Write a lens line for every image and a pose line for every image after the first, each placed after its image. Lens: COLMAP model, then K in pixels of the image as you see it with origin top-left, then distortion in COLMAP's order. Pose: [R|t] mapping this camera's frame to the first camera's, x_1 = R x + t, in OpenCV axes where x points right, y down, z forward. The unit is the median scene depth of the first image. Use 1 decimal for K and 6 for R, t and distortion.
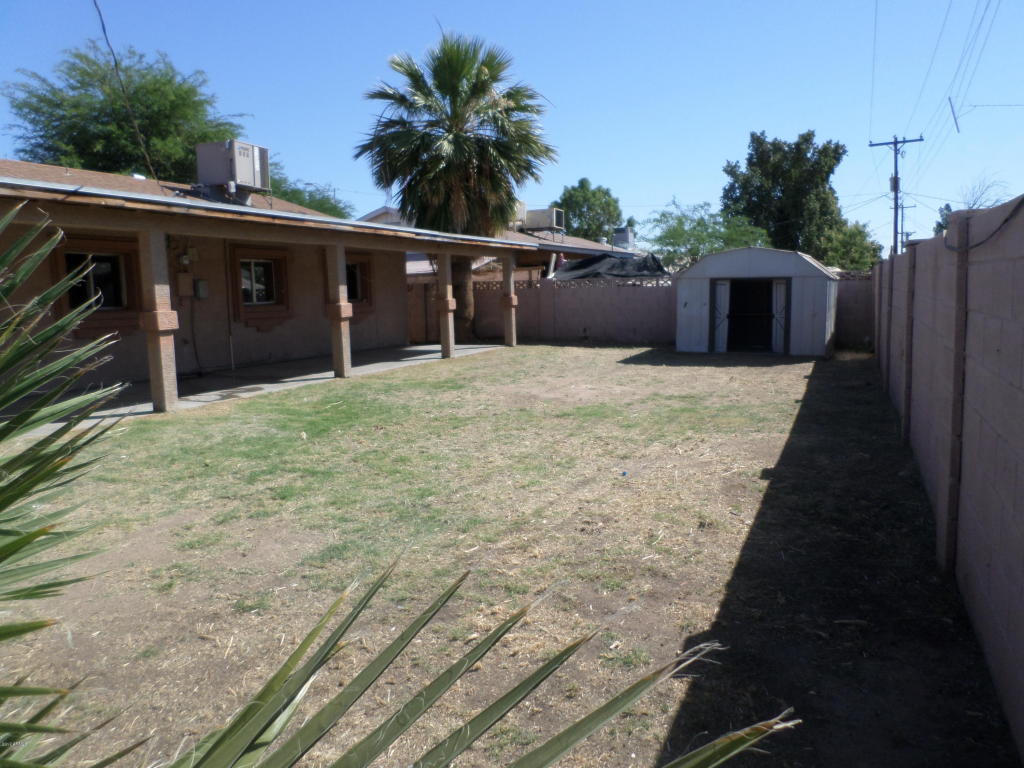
lens RADIAL K [[773.2, 0, 506.3], [0, 773.2, 383.4], [0, 0, 1]] dist [-0.021706, -0.006998]
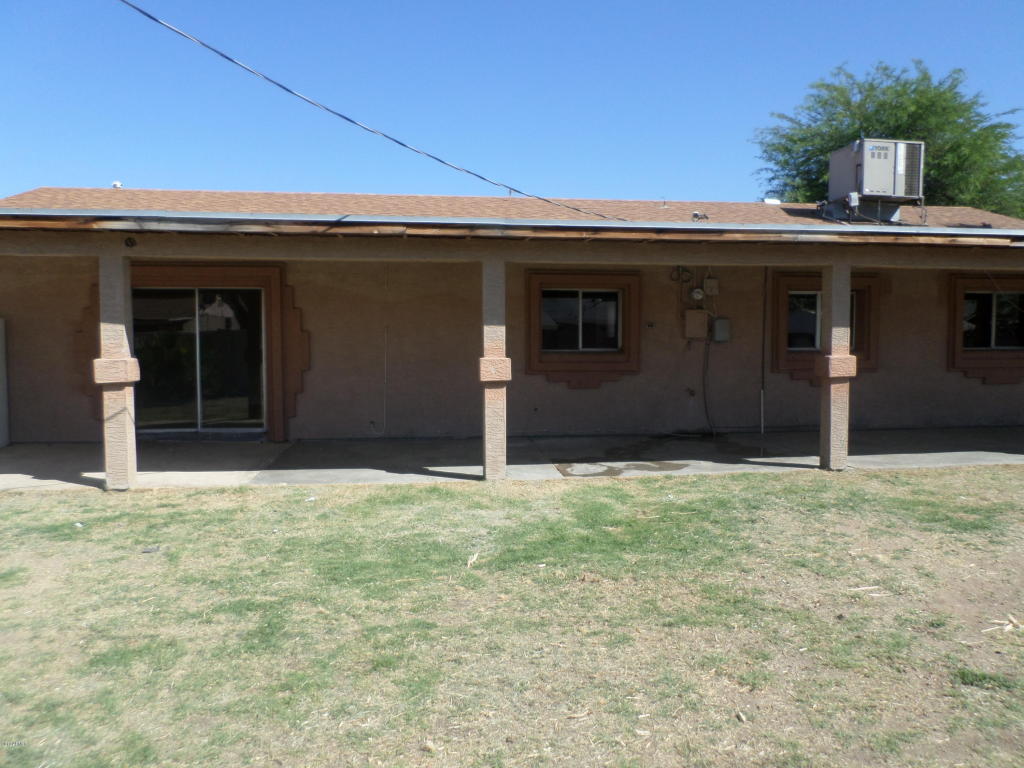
lens RADIAL K [[773.2, 0, 513.0], [0, 773.2, 384.7], [0, 0, 1]] dist [-0.021706, -0.006998]
pose [[0.517464, 0.067639, -0.853027, 0.202097], [-0.107894, 0.994073, 0.013373, -0.059844], [0.848876, 0.085116, 0.521695, 0.451349]]
